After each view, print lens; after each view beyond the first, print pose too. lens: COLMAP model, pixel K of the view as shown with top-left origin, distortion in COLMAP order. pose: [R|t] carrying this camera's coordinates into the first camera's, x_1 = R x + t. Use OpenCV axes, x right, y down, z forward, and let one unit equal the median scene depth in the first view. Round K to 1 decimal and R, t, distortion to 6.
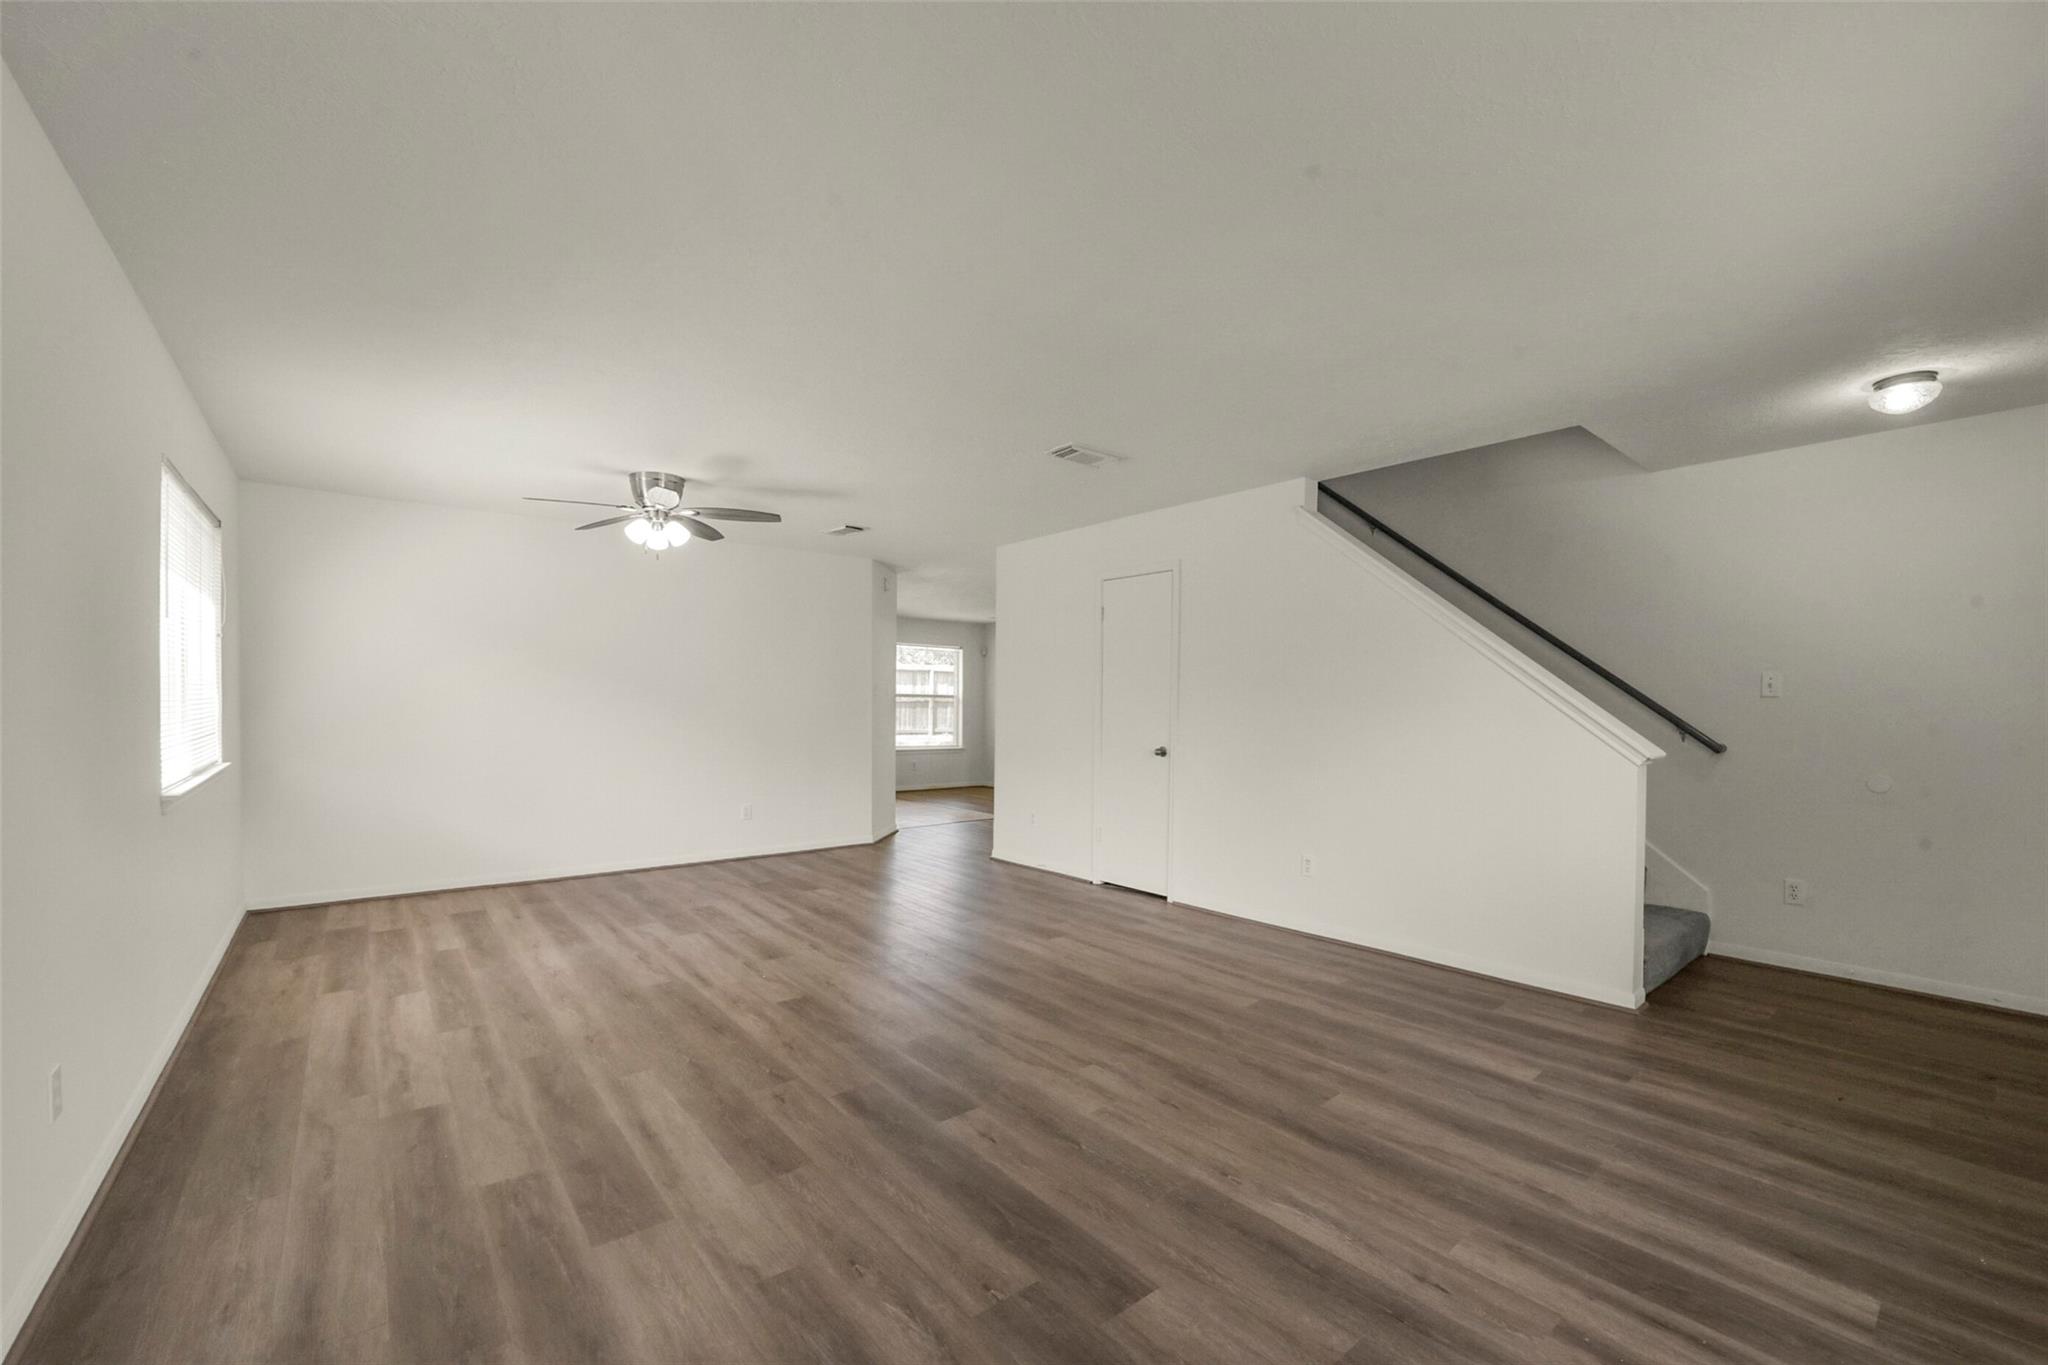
lens RADIAL K [[806.3, 0, 1025.3], [0, 806.3, 696.1], [0, 0, 1]] dist [-0.032041, 0.004963]
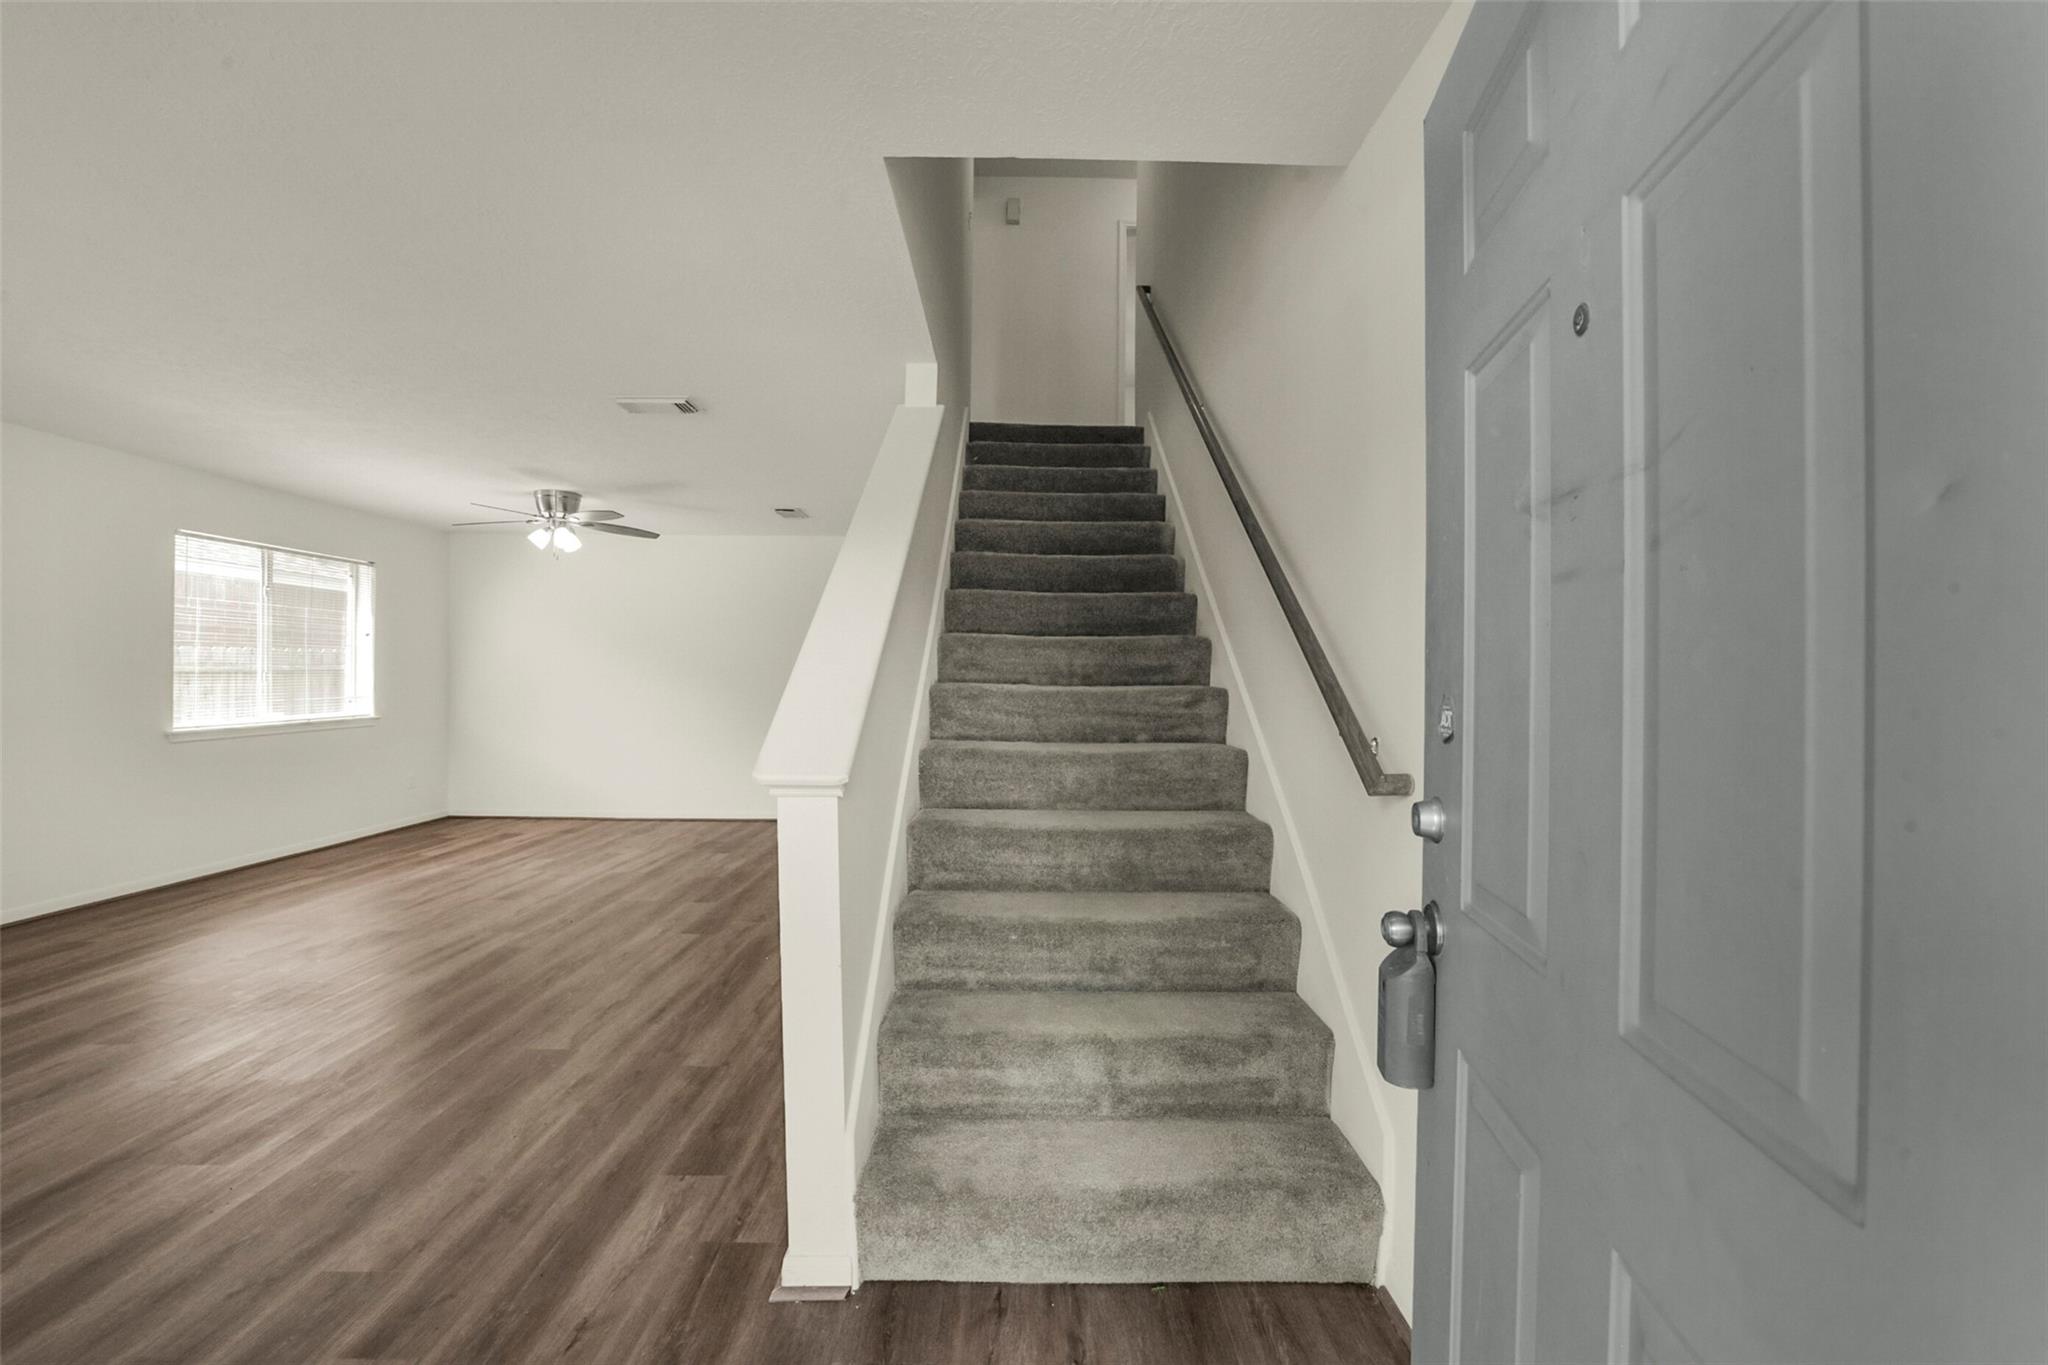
lens RADIAL K [[806.3, 0, 1013.0], [0, 806.3, 677.5], [0, 0, 1]] dist [-0.032041, 0.004963]
pose [[0.765467, -0.001378, -0.643473, 0.935668], [-0.002573, 0.999983, -0.005202, 0.015501], [0.643470, 0.005638, 0.765451, 0.567548]]
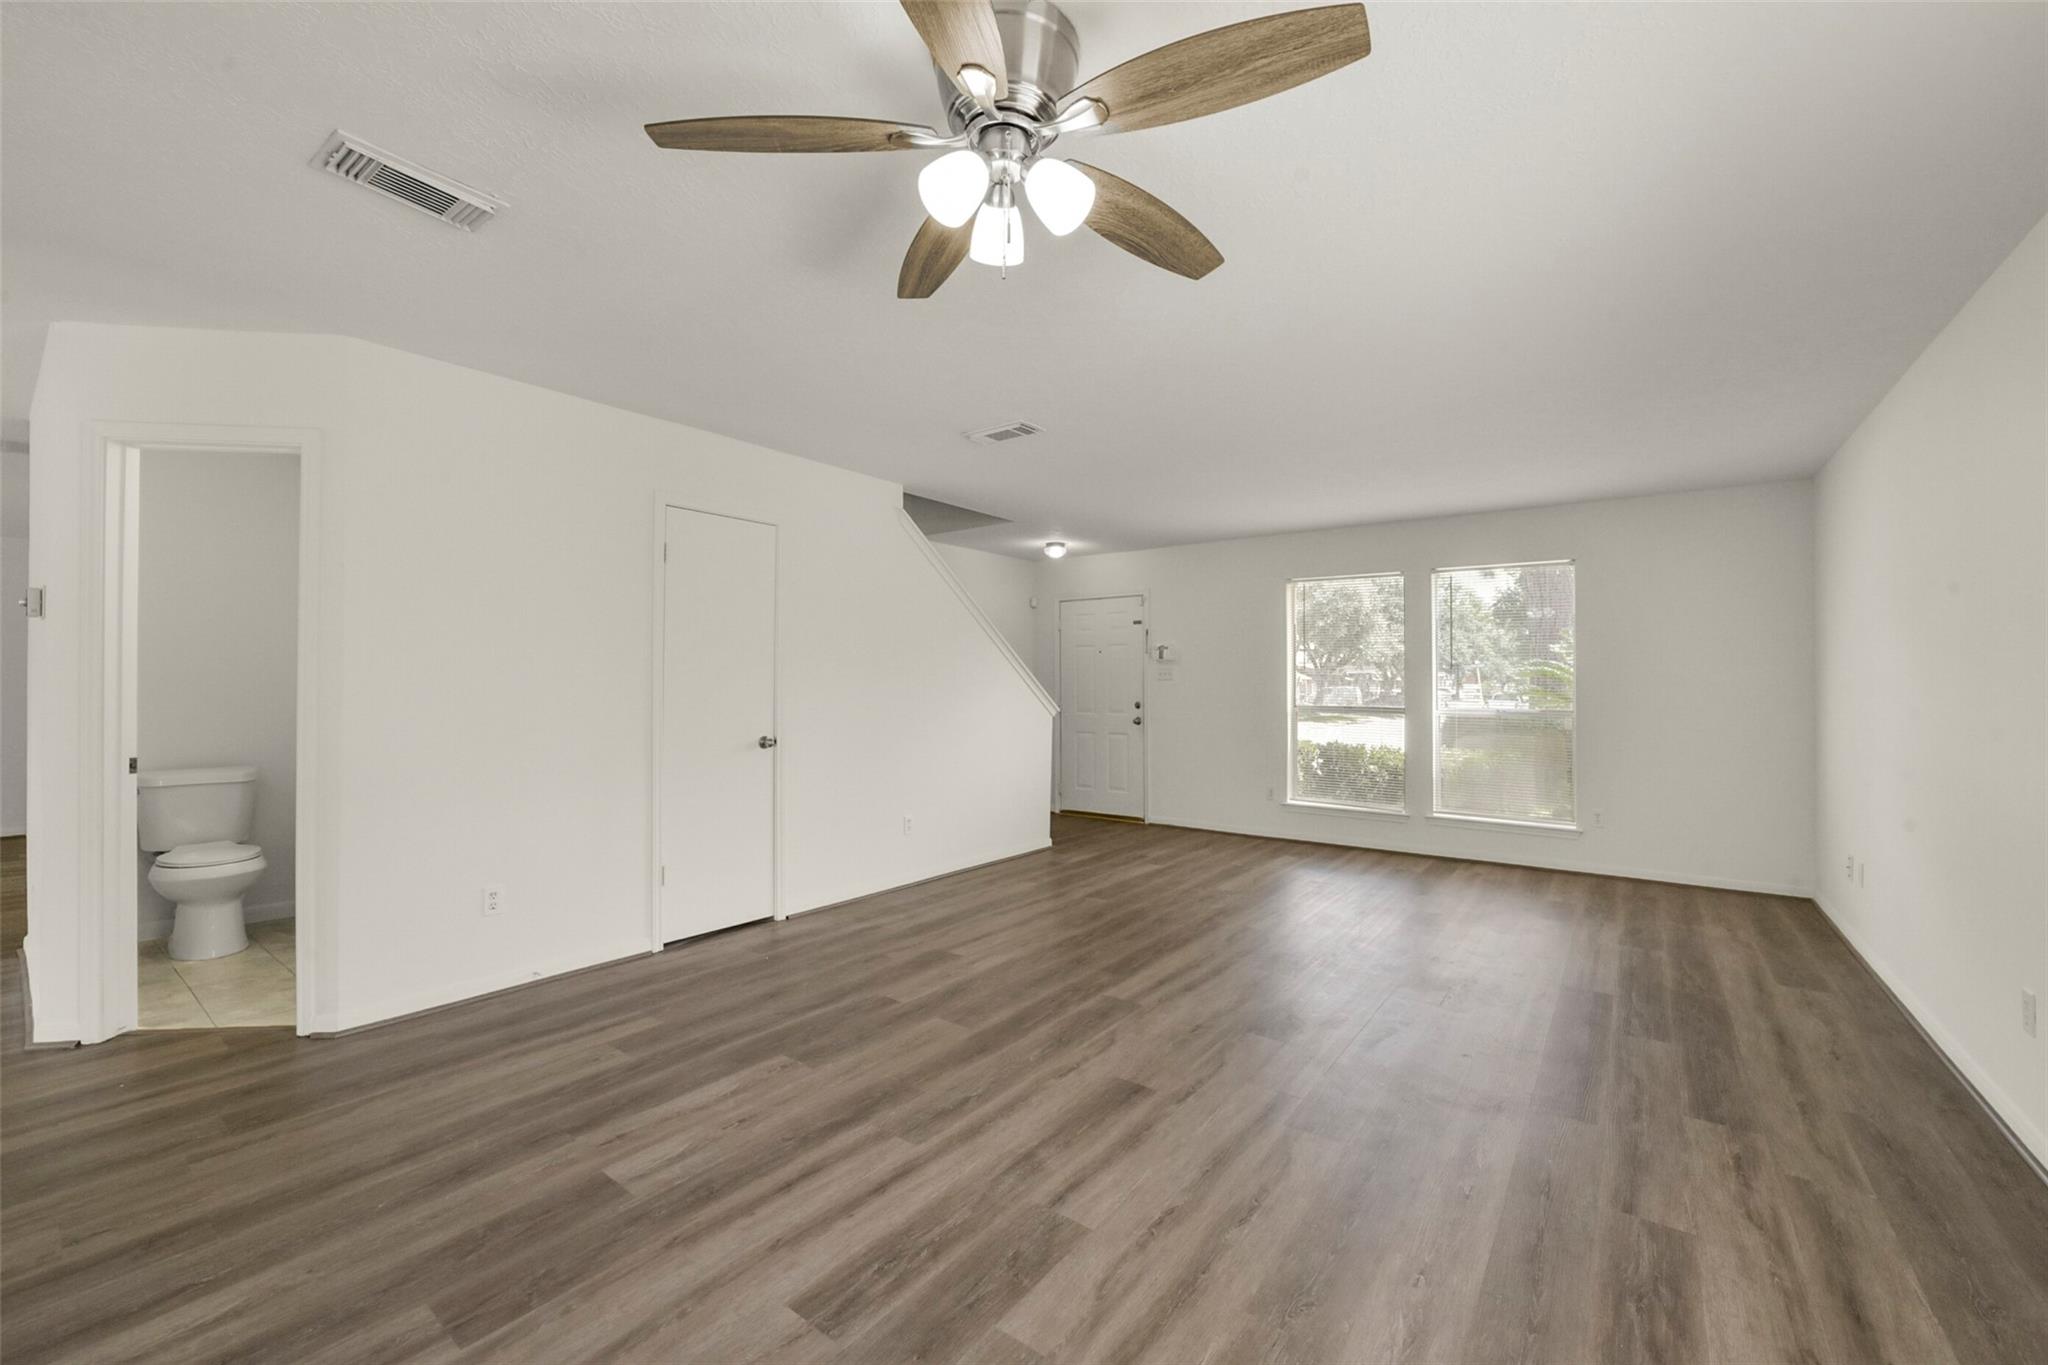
lens RADIAL K [[806.3, 0, 1023.7], [0, 806.3, 686.2], [0, 0, 1]] dist [-0.032041, 0.004963]
pose [[-0.219236, -0.003254, 0.975667, -0.871389], [-0.013452, 0.999909, 0.000312, 0.008877], [-0.975579, -0.013056, -0.219260, 1.175492]]
